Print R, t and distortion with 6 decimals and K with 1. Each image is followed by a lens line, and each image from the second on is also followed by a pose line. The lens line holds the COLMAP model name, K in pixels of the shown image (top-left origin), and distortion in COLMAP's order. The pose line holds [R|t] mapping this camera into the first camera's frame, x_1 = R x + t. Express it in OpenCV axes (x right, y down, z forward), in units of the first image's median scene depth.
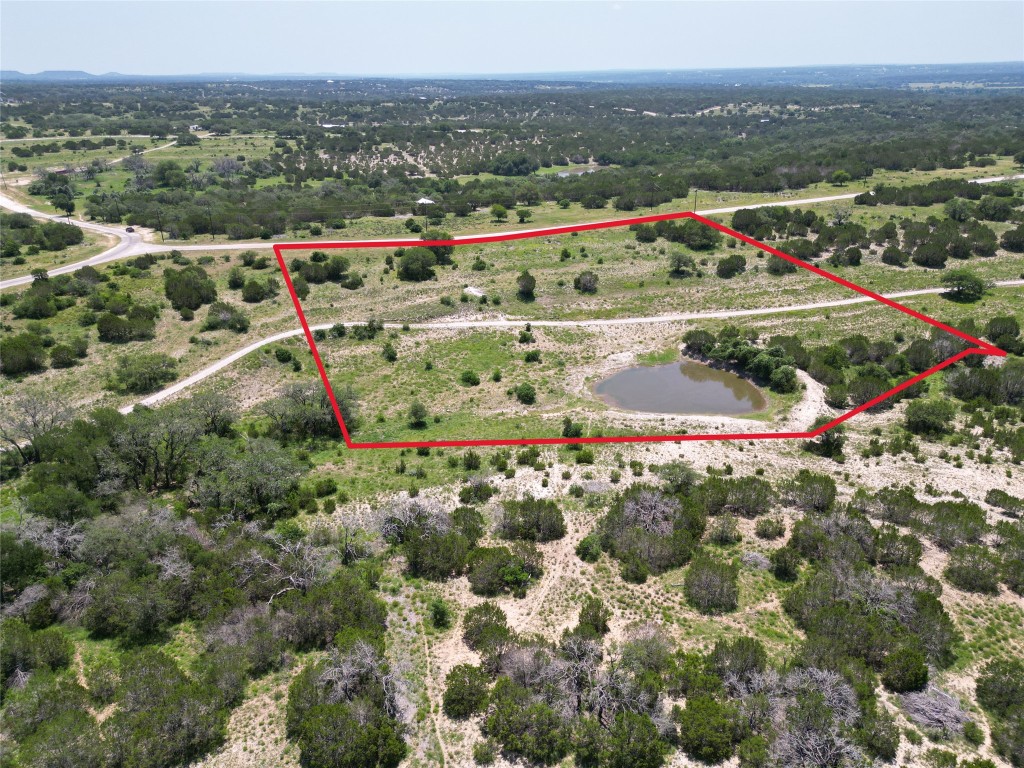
lens RADIAL K [[719.8, 0, 512.0], [0, 719.8, 384.0], [0, 0, 1]] dist [0.086328, -0.092605]
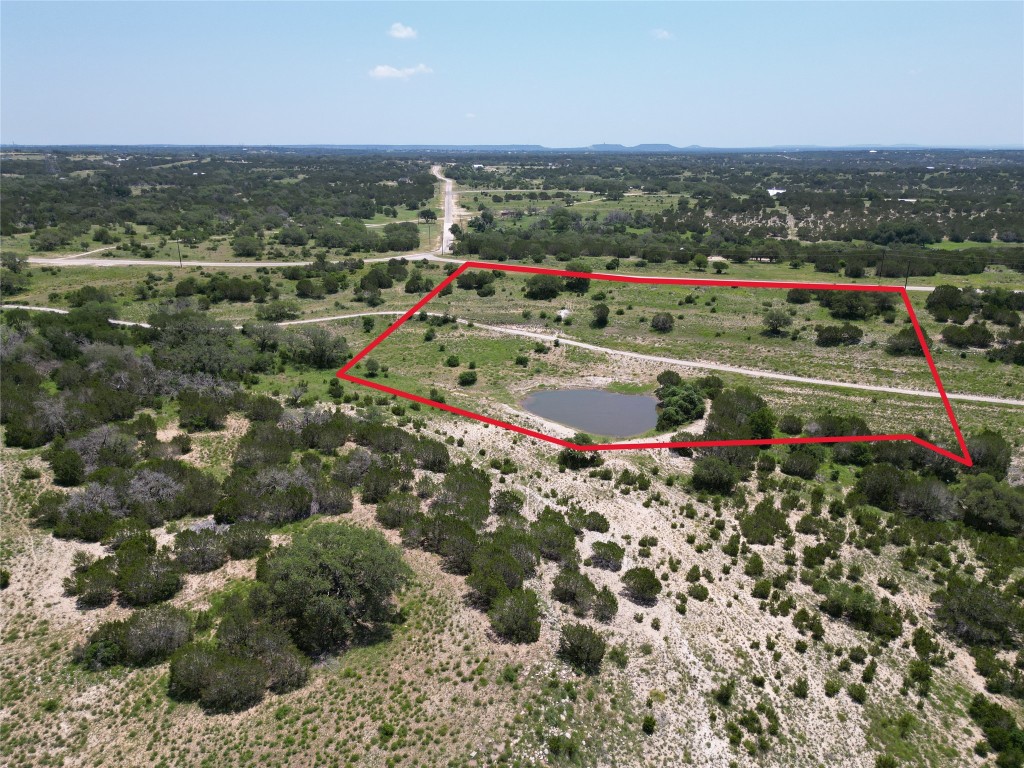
lens RADIAL K [[719.8, 0, 512.0], [0, 719.8, 384.0], [0, 0, 1]] dist [0.086328, -0.092605]
pose [[0.761373, 0.209237, -0.613621, 0.218515], [-0.261025, 0.965318, 0.005285, -0.000983], [0.593445, 0.156146, 0.789583, 0.018856]]
